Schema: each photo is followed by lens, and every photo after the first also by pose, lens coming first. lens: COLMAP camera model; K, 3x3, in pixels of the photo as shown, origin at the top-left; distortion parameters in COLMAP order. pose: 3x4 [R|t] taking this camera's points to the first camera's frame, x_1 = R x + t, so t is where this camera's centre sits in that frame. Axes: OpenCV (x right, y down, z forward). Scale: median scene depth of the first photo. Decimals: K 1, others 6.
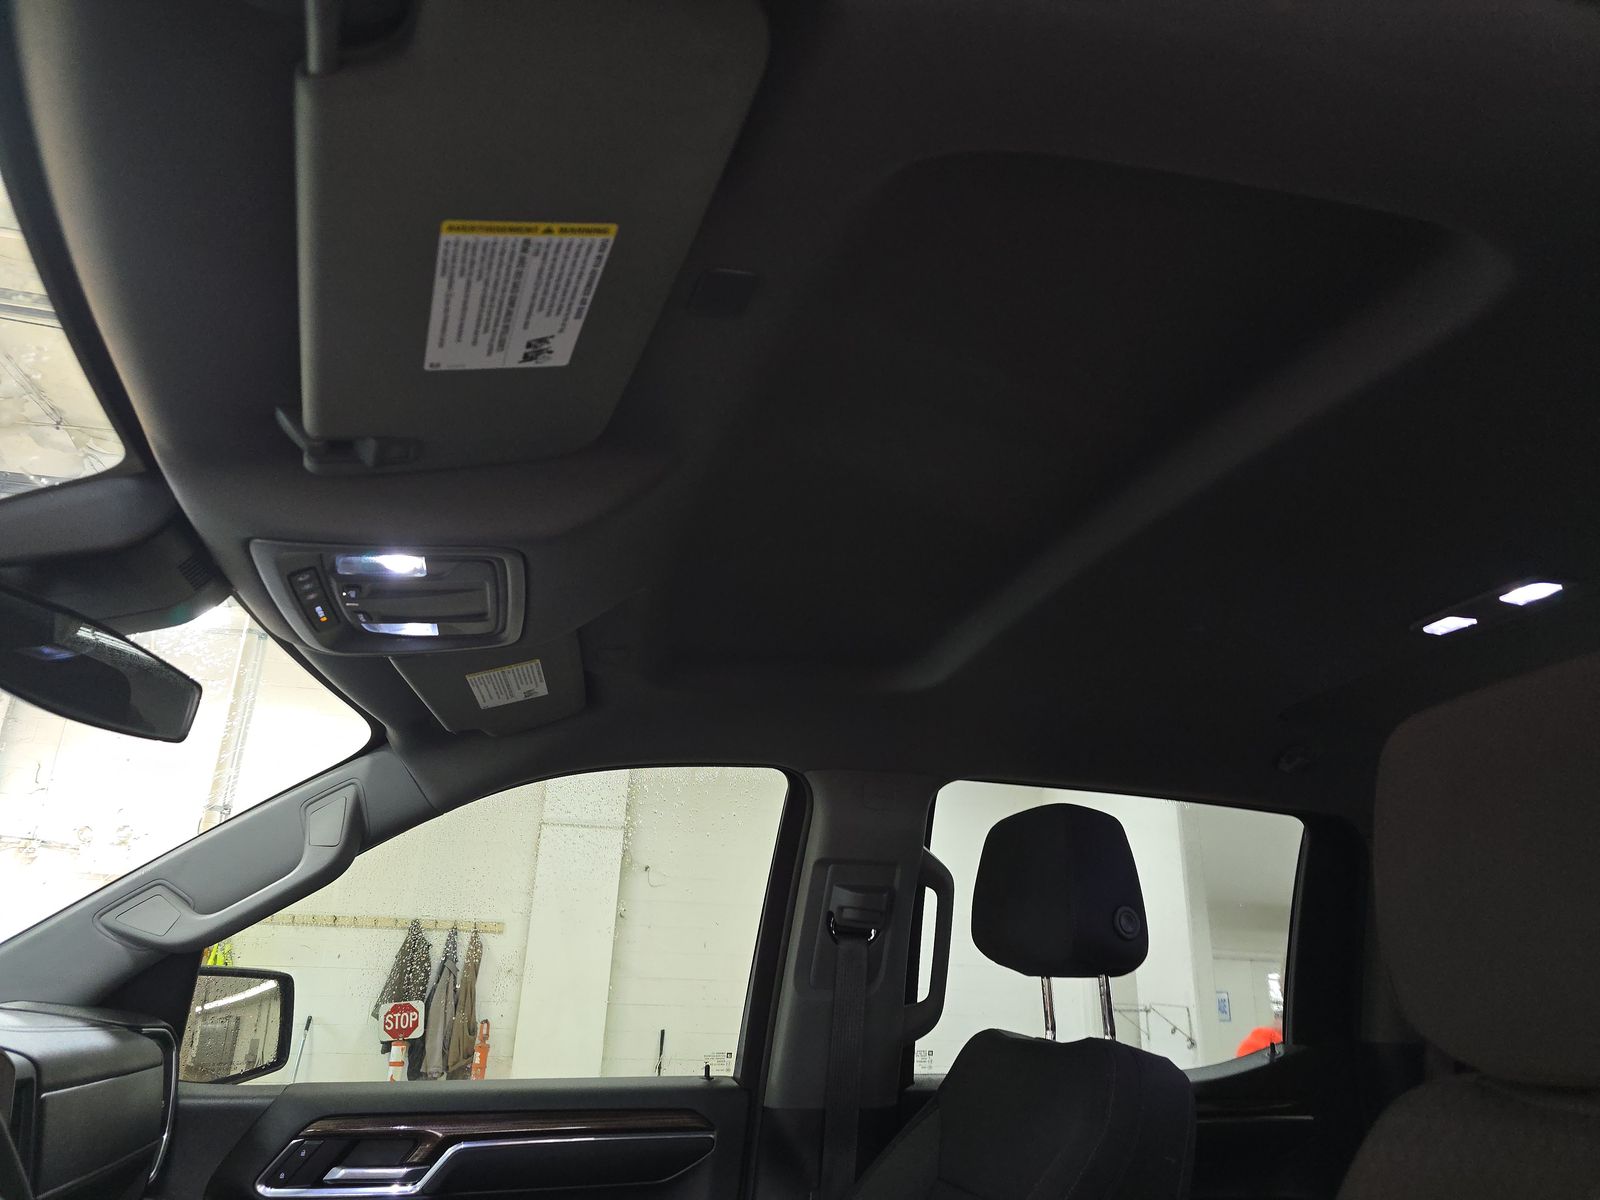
lens RADIAL K [[1048.1, 0, 796.7], [0, 1048.1, 600.0], [0, 0, 1]] dist [0.068986, -0.072580]
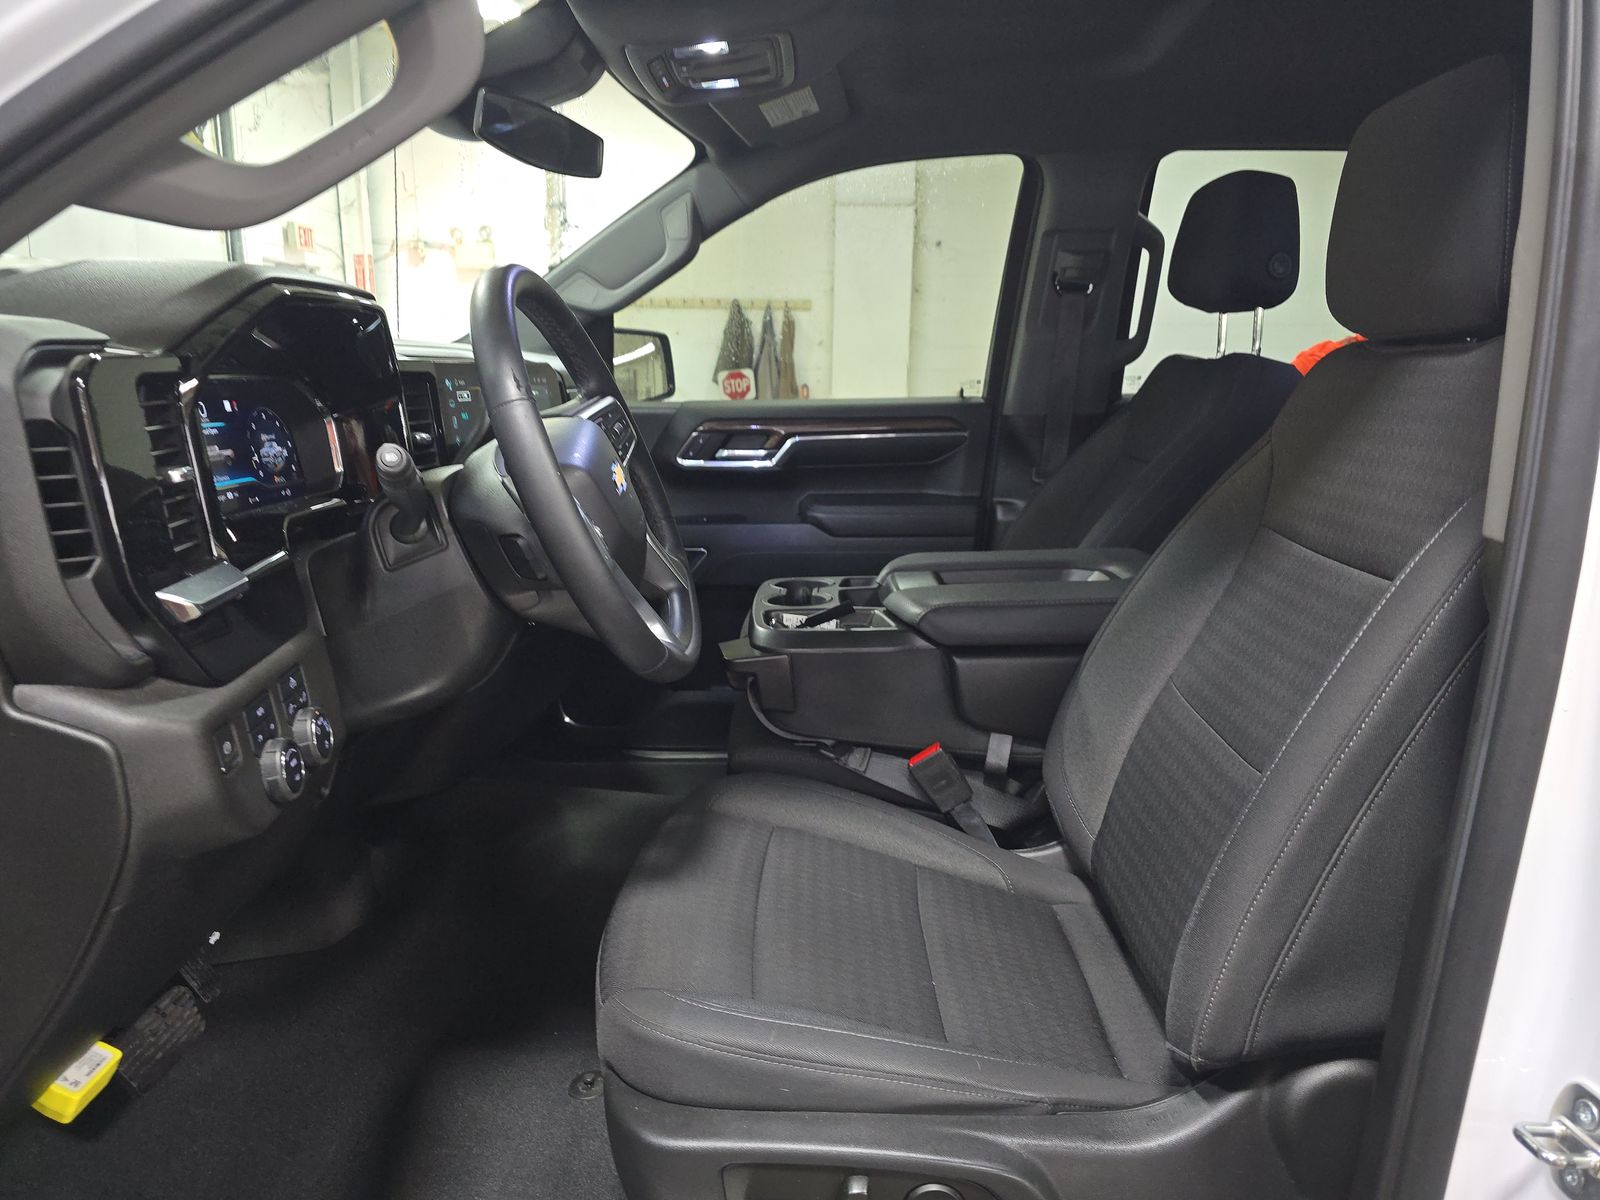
lens RADIAL K [[1048.1, 0, 796.7], [0, 1048.1, 600.0], [0, 0, 1]] dist [0.068986, -0.072580]
pose [[0.962533, 0.038807, -0.268373, 0.089021], [0.113465, 0.841257, 0.528595, -0.078699], [0.246284, -0.539241, 0.805334, -0.308287]]
